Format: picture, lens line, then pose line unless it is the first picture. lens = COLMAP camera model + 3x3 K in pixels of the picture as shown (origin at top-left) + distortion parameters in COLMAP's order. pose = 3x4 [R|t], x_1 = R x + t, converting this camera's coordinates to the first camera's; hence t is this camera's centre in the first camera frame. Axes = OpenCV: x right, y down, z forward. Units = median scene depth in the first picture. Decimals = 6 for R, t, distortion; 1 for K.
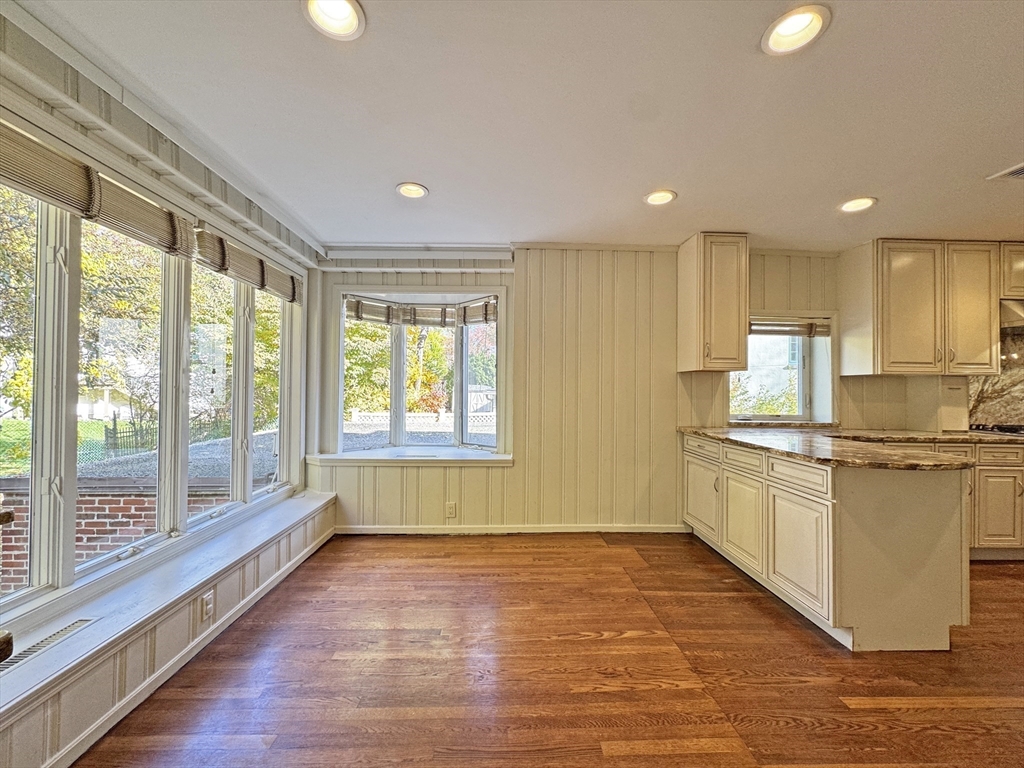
lens RADIAL K [[411.8, 0, 512.0], [0, 411.8, 384.0], [0, 0, 1]] dist [-0.002080, -0.000175]
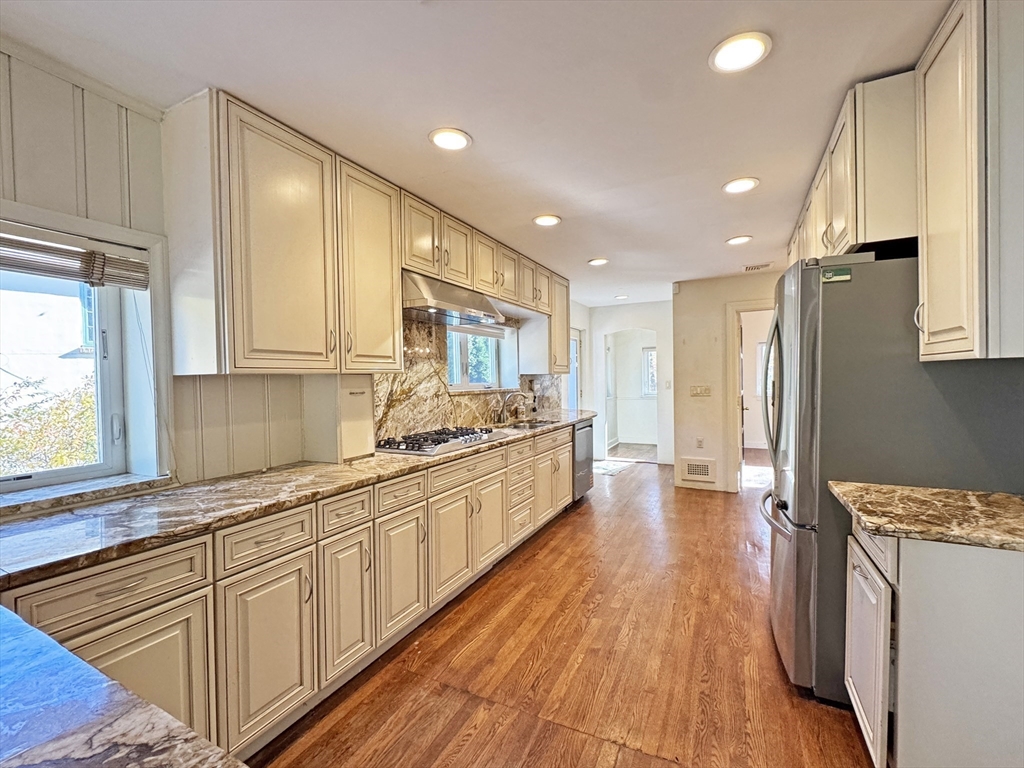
lens RADIAL K [[440.6, 0, 512.0], [0, 440.6, 384.0], [0, 0, 1]] dist [-0.000941, -0.000175]
pose [[0.482945, -0.032742, 0.875038, 0.563980], [0.010962, 0.999448, 0.031347, -0.022778], [-0.875582, -0.005547, 0.483038, 0.428291]]
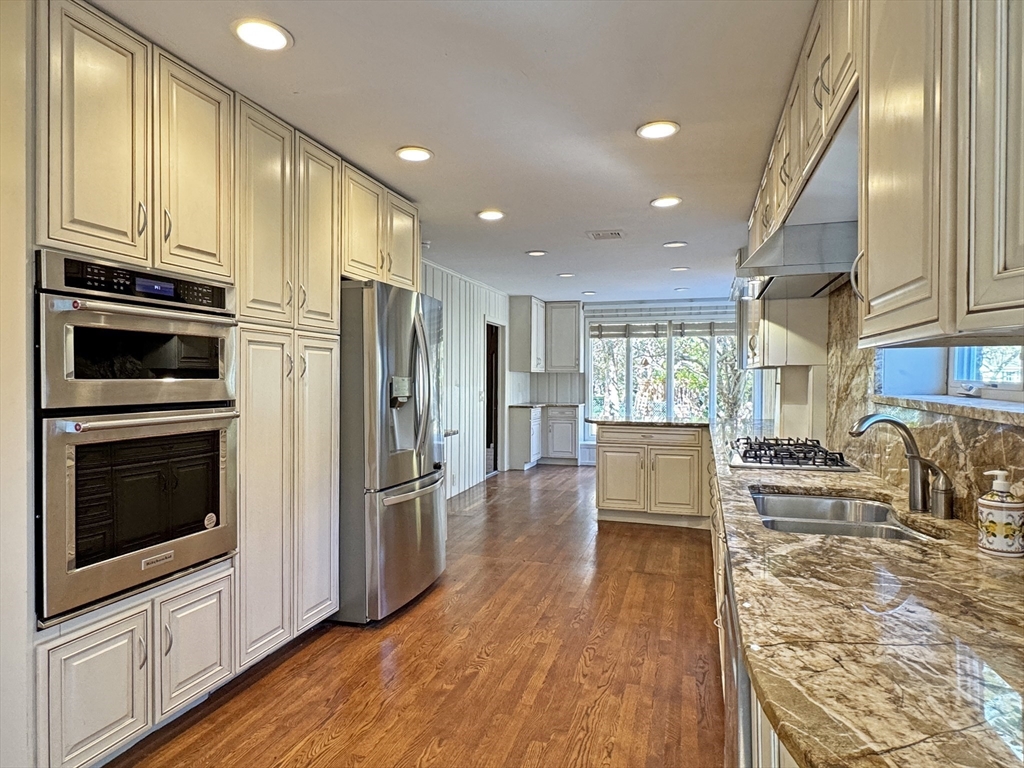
lens RADIAL K [[606.9, 0, 512.0], [0, 606.9, 384.0], [0, 0, 1]] dist [-0.000692, -0.000128]
pose [[-0.322873, -0.001466, -0.946441, 2.232774], [0.005063, 0.999982, -0.003276, 0.013406], [0.946429, -0.005849, -0.322859, 0.880065]]
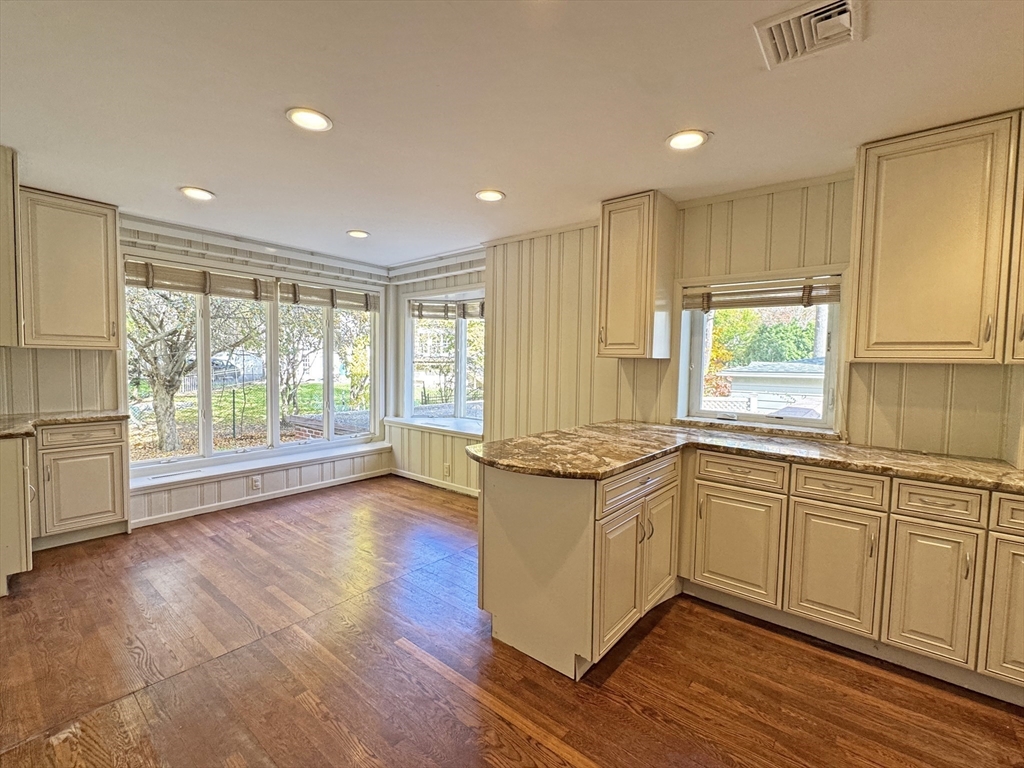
lens RADIAL K [[450.8, 0, 512.0], [0, 450.8, 384.0], [0, 0, 1]] dist [-0.001301, -0.000151]
pose [[0.753693, 0.034575, -0.656317, 0.901441], [-0.000034, 0.998617, 0.052568, -0.024787], [0.657227, -0.039598, 0.752652, 0.116694]]
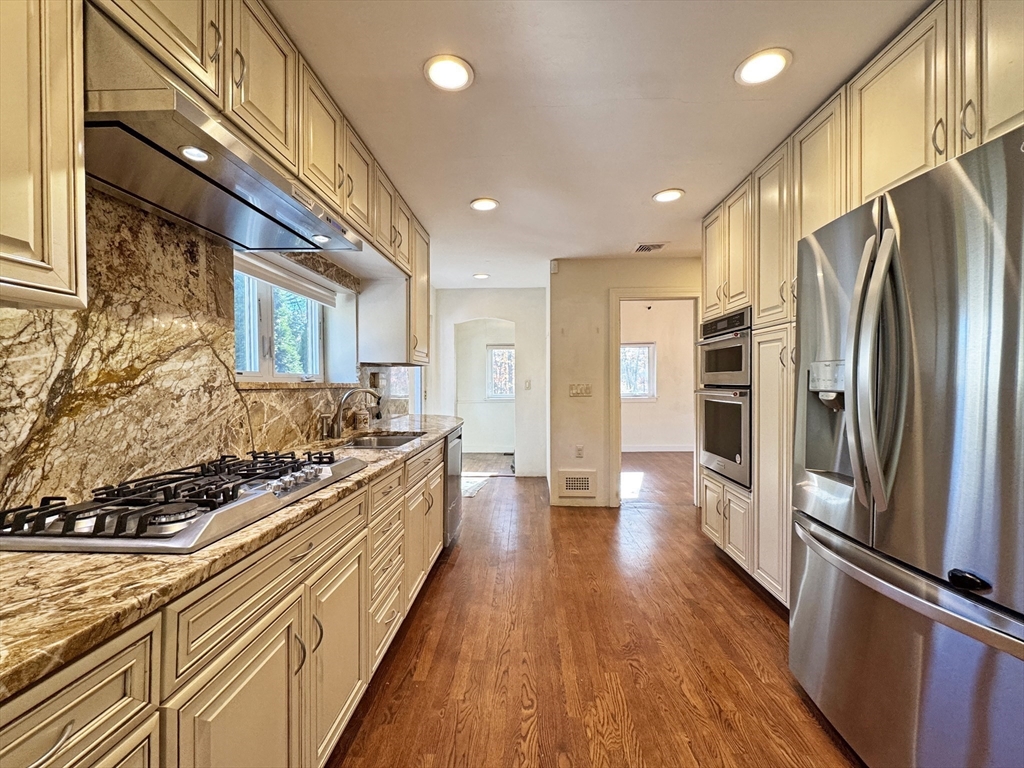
lens RADIAL K [[443.8, 0, 512.0], [0, 443.8, 384.0], [0, 0, 1]] dist [-0.000747, -0.000052]
pose [[0.076919, -0.017223, 0.996889, 0.895932], [-0.008376, 0.999804, 0.017920, 0.016100], [-0.997002, -0.009729, 0.076760, 0.690105]]
